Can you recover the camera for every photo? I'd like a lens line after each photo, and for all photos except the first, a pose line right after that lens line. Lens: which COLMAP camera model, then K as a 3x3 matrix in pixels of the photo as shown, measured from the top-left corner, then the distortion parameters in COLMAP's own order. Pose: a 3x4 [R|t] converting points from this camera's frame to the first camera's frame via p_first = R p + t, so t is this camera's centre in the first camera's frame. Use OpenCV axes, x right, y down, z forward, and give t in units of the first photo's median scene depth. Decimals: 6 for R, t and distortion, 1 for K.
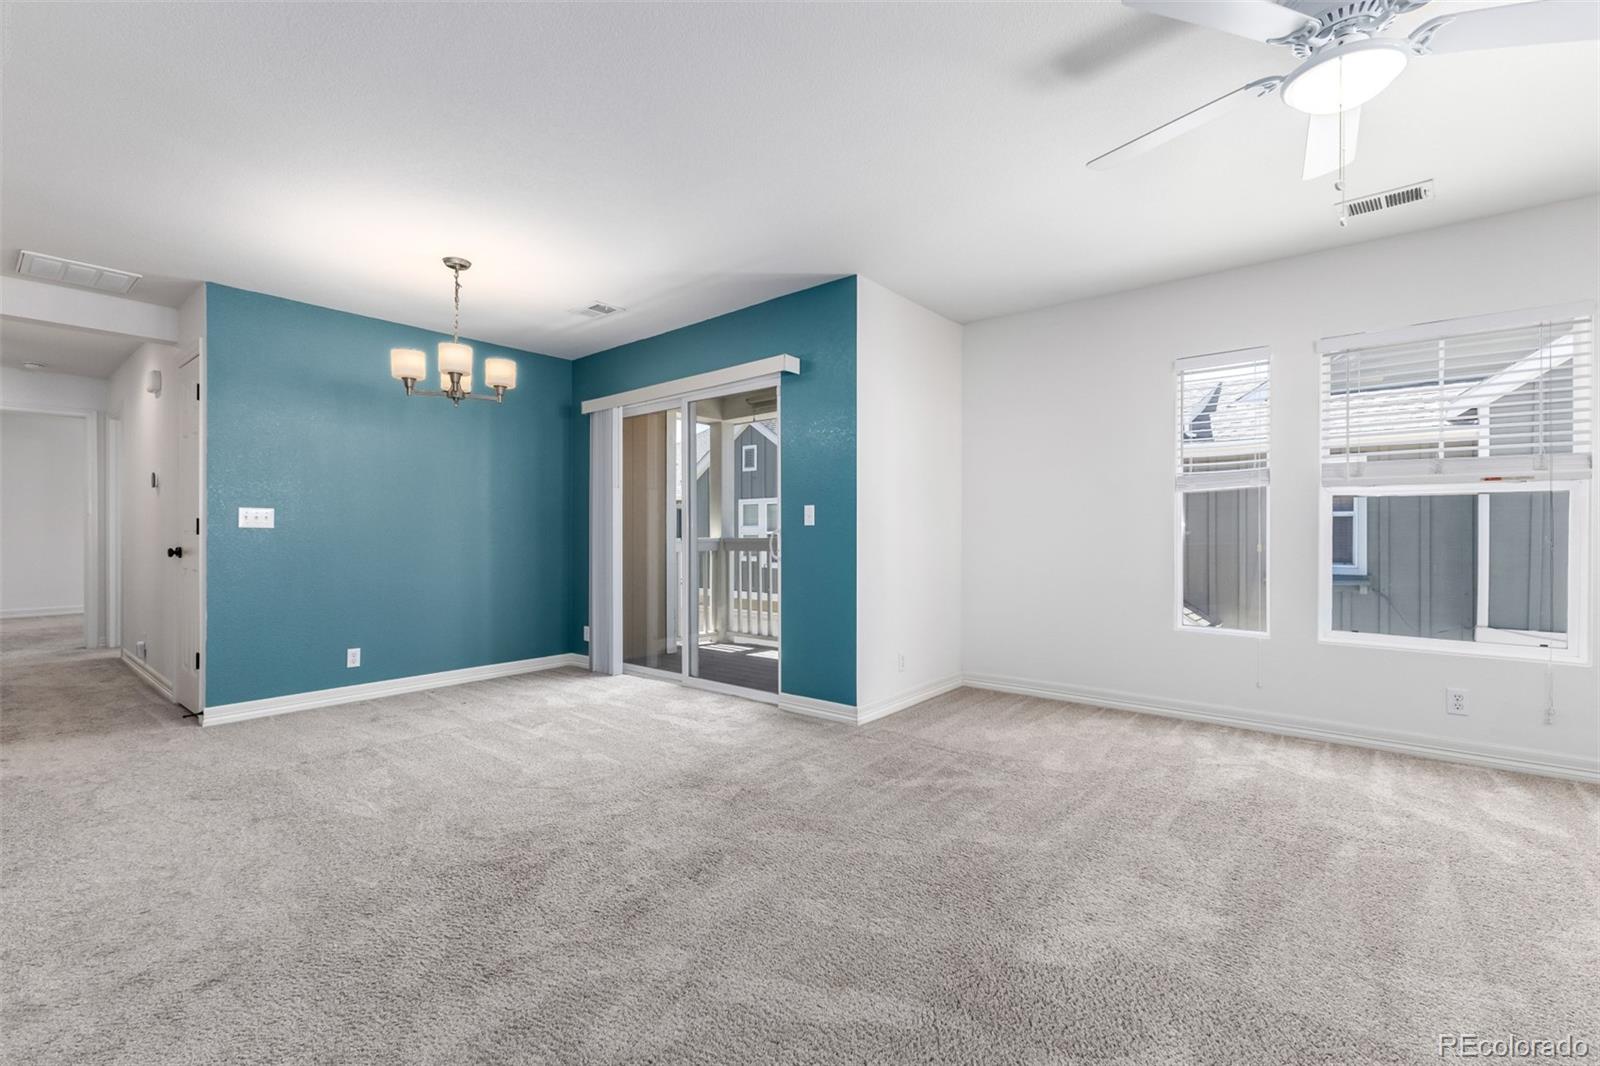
lens RADIAL K [[689.1, 0, 804.4], [0, 689.1, 529.8], [0, 0, 1]] dist [0.009095, -0.000496]
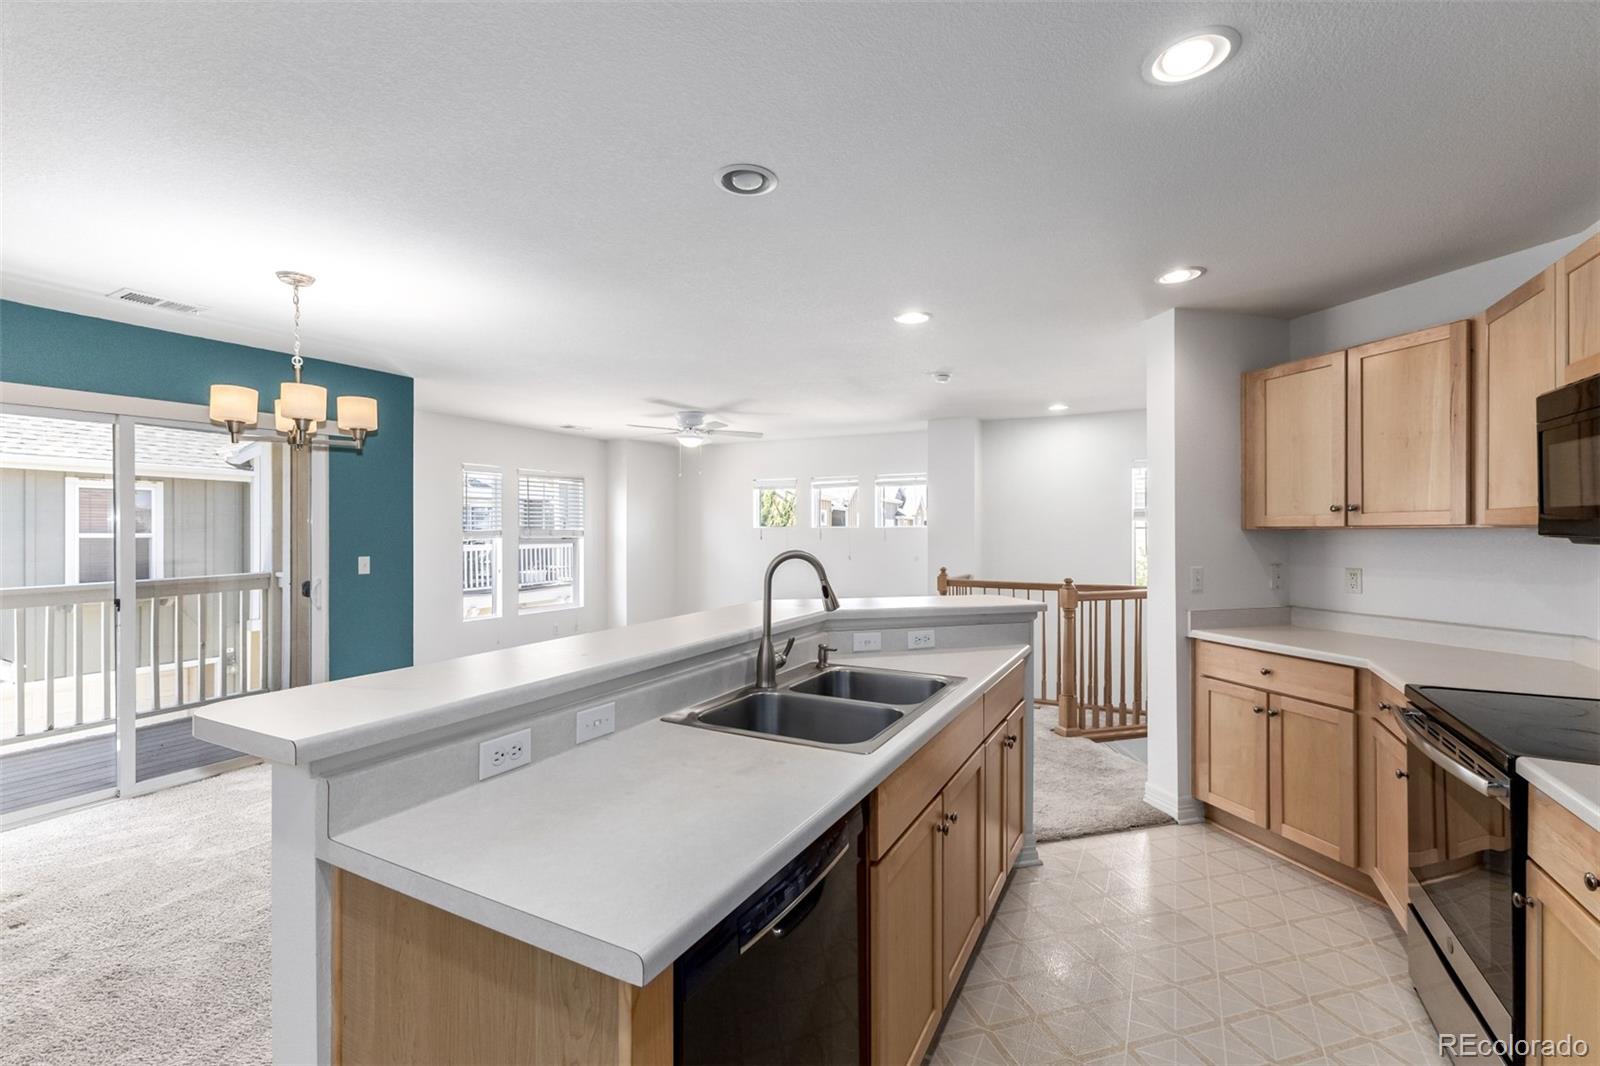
lens RADIAL K [[689.1, 0, 798.4], [0, 689.1, 532.8], [0, 0, 1]] dist [0.009095, -0.000496]
pose [[-0.205827, -0.004840, 0.978576, -1.366821], [0.001241, 0.999986, 0.005207, -0.087478], [-0.978588, 0.002287, -0.205818, 0.572132]]
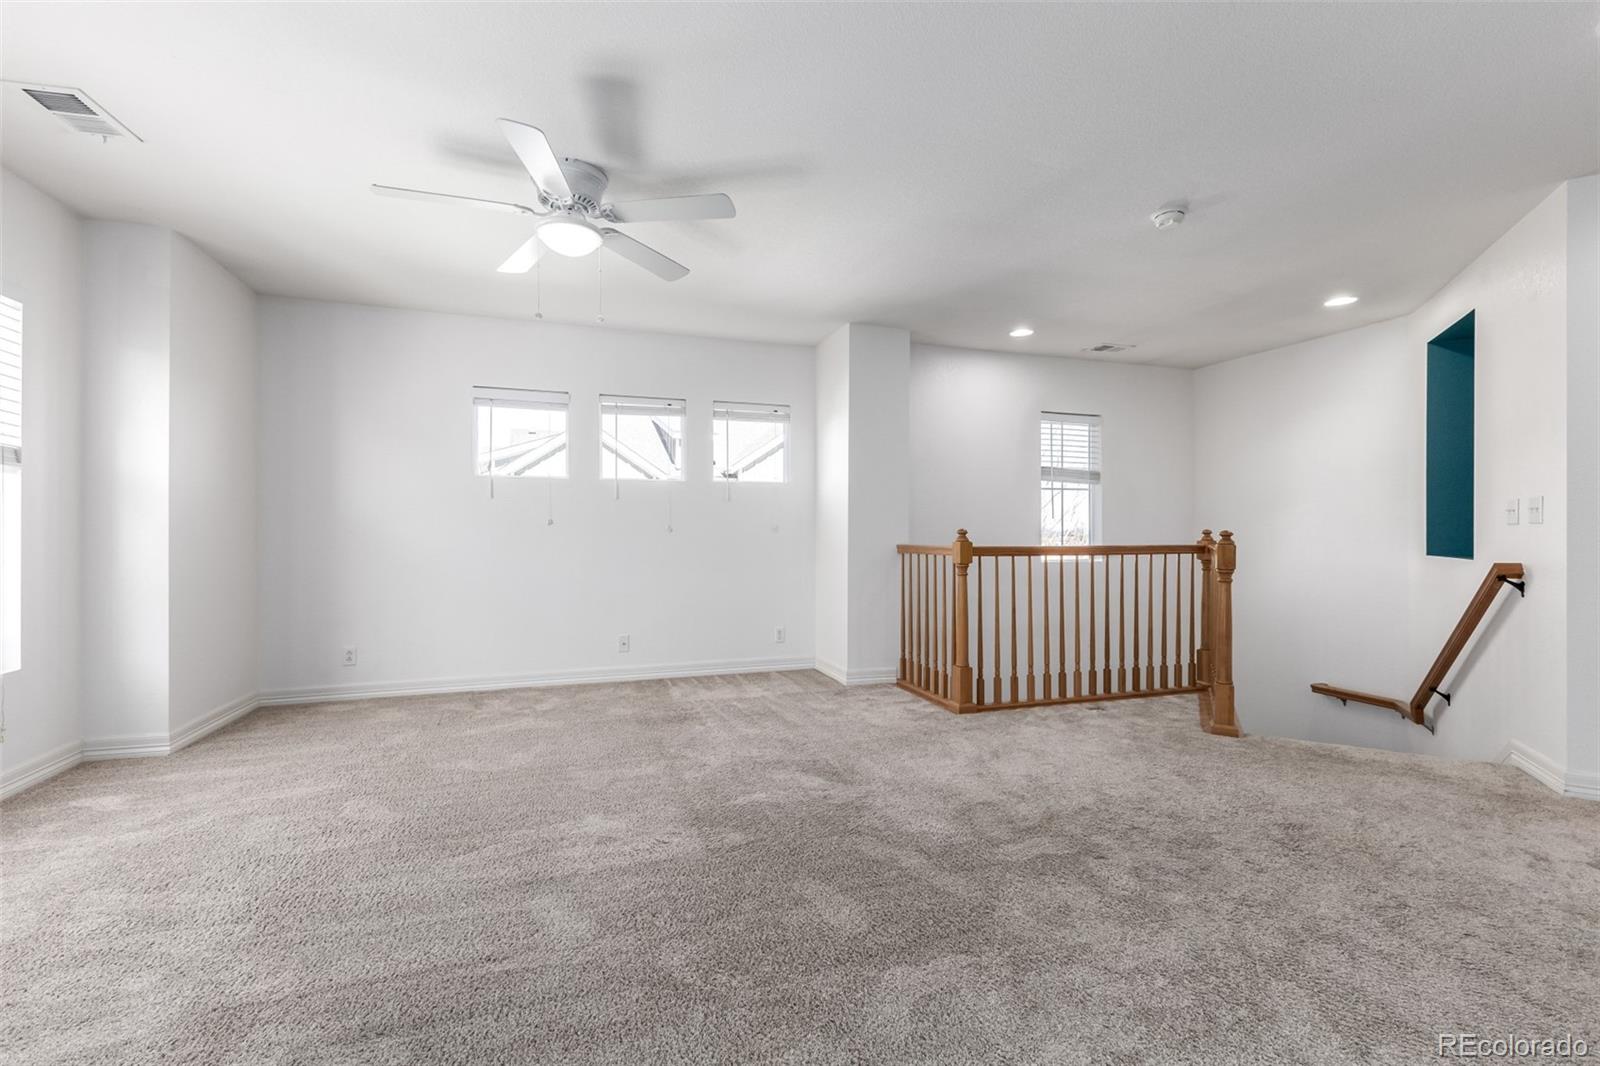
lens RADIAL K [[689.1, 0, 803.1], [0, 689.1, 530.3], [0, 0, 1]] dist [0.009095, -0.000496]
pose [[-0.847317, -0.001017, 0.531086, -0.233969], [-0.000709, 0.999999, 0.000784, 0.003179], [-0.531086, 0.000288, -0.847318, 0.979713]]
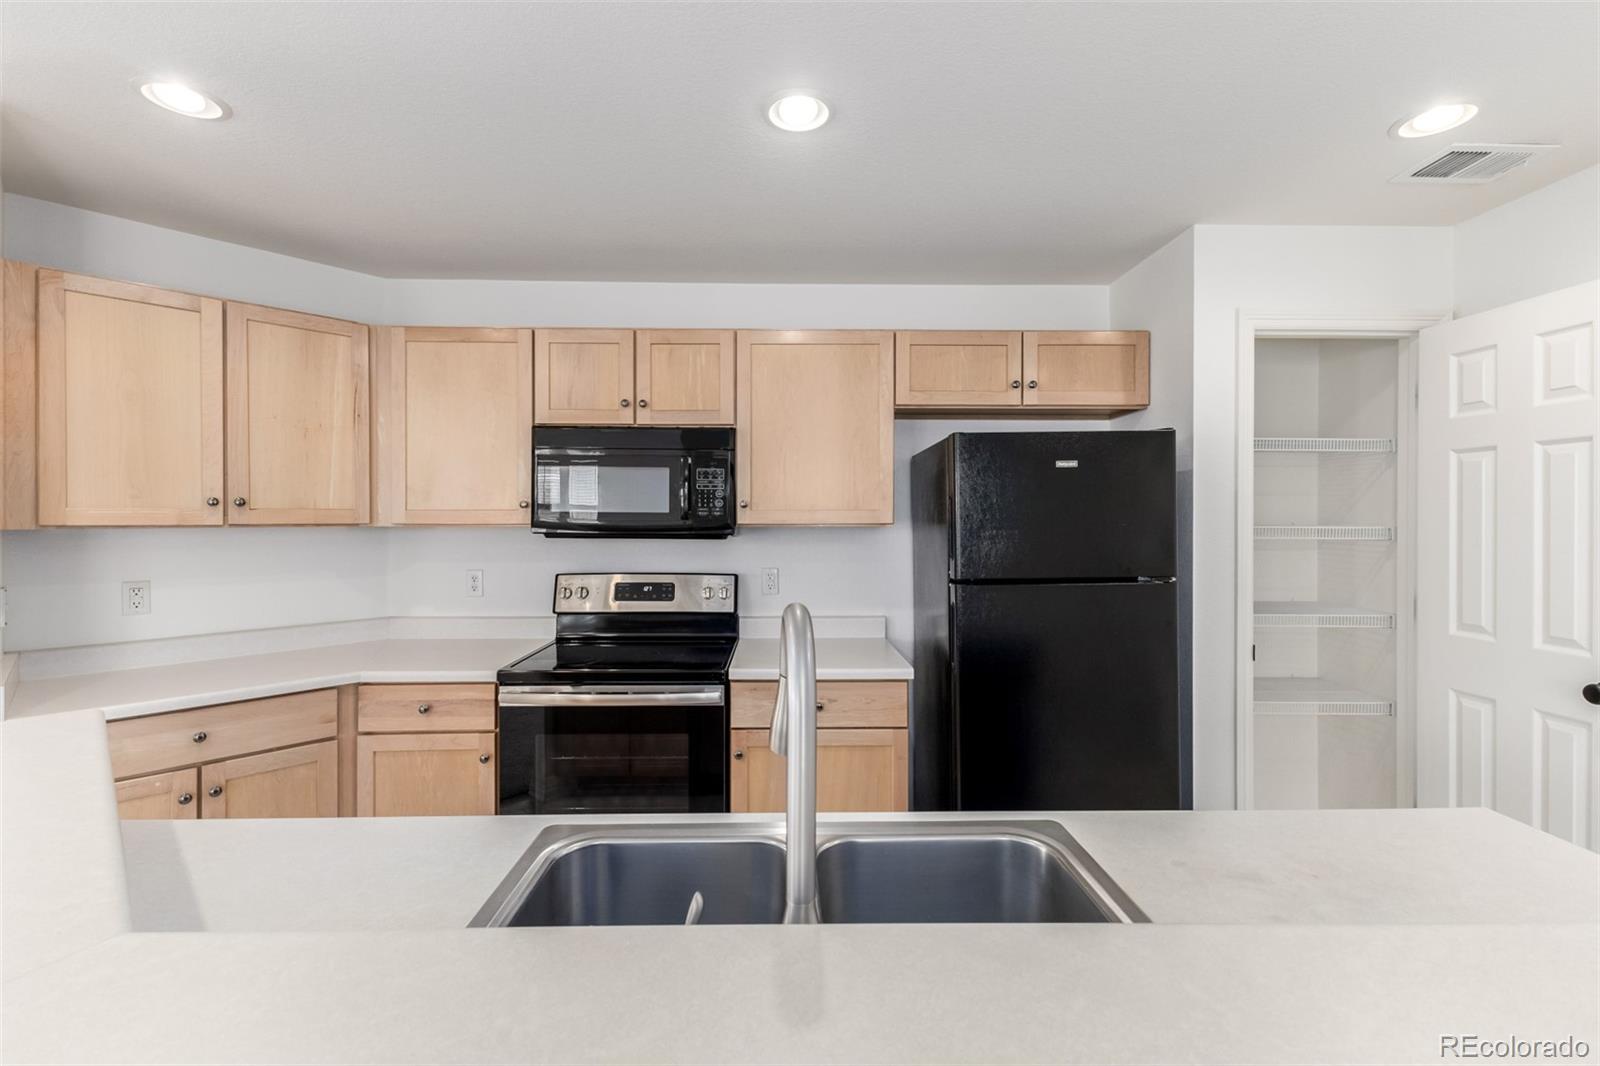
lens RADIAL K [[689.1, 0, 798.4], [0, 689.1, 525.8], [0, 0, 1]] dist [0.009095, -0.000496]
pose [[-0.751915, 0.003902, -0.659249, -0.687466], [0.000932, 0.999988, 0.004855, -0.091737], [0.659260, 0.003037, -0.751909, 0.606061]]
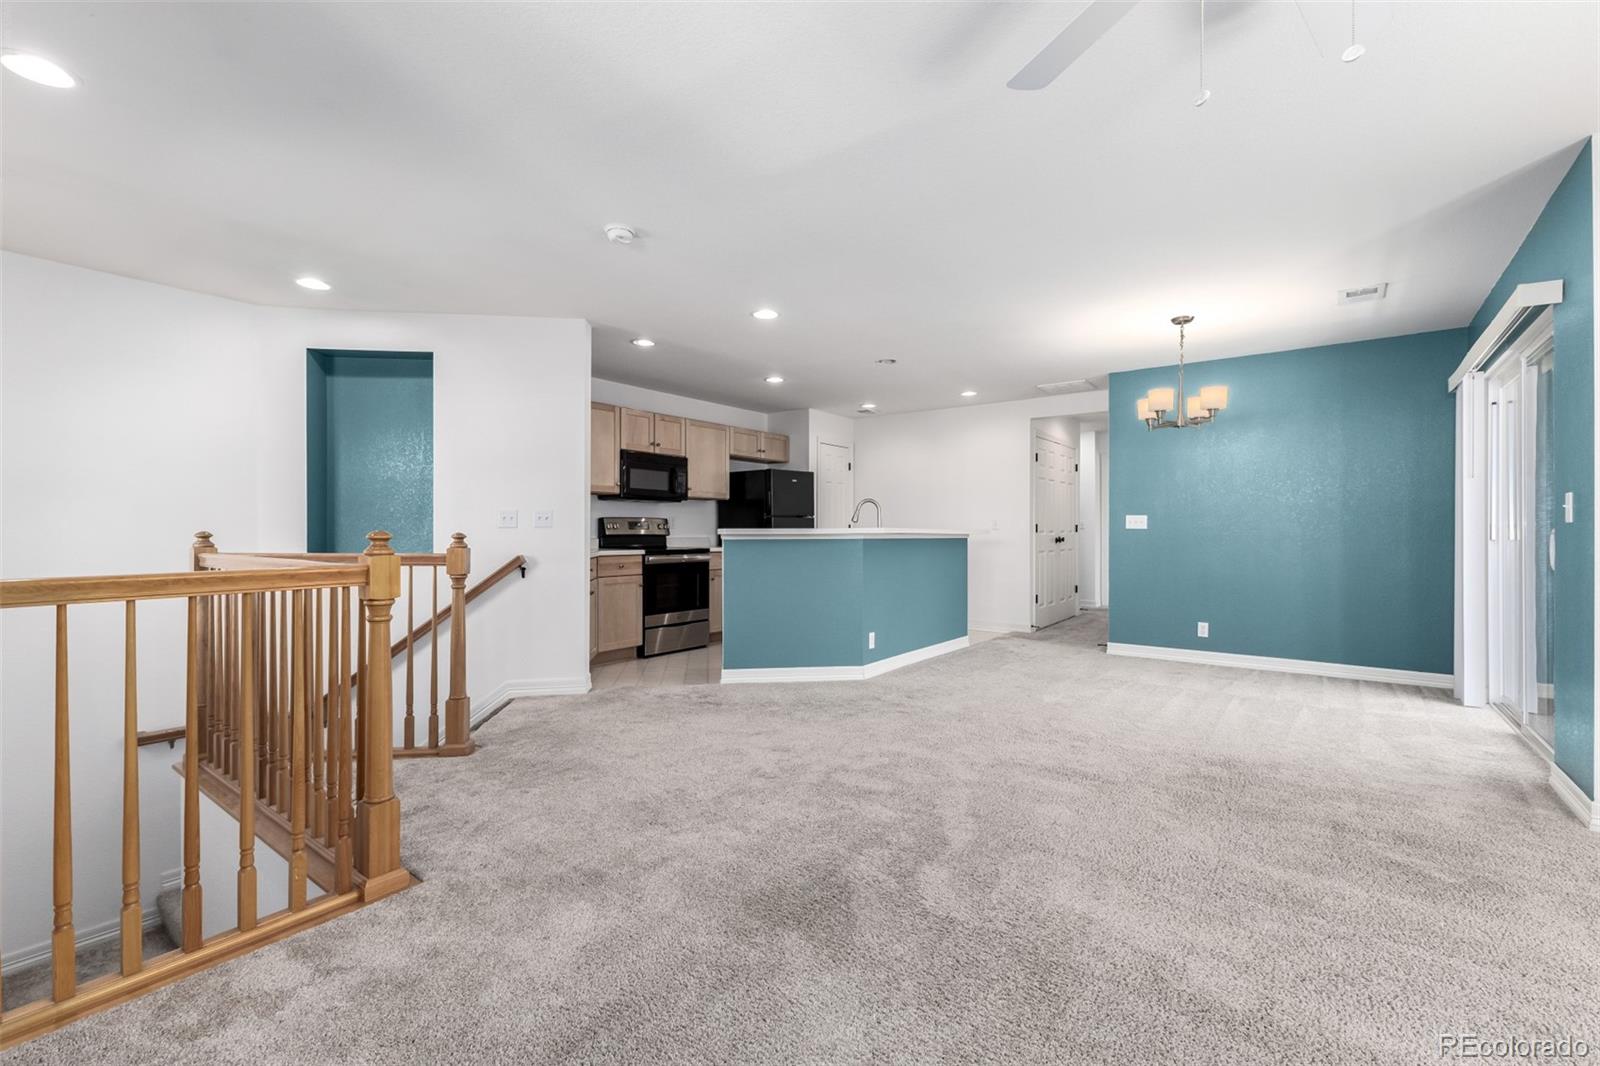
lens RADIAL K [[689.1, 0, 799.6], [0, 689.1, 532.5], [0, 0, 1]] dist [0.009095, -0.000496]
pose [[0.044930, 0.001558, -0.998989, 0.707090], [0.001092, 0.999998, 0.001609, 0.002371], [0.998990, -0.001164, 0.044929, 0.232922]]
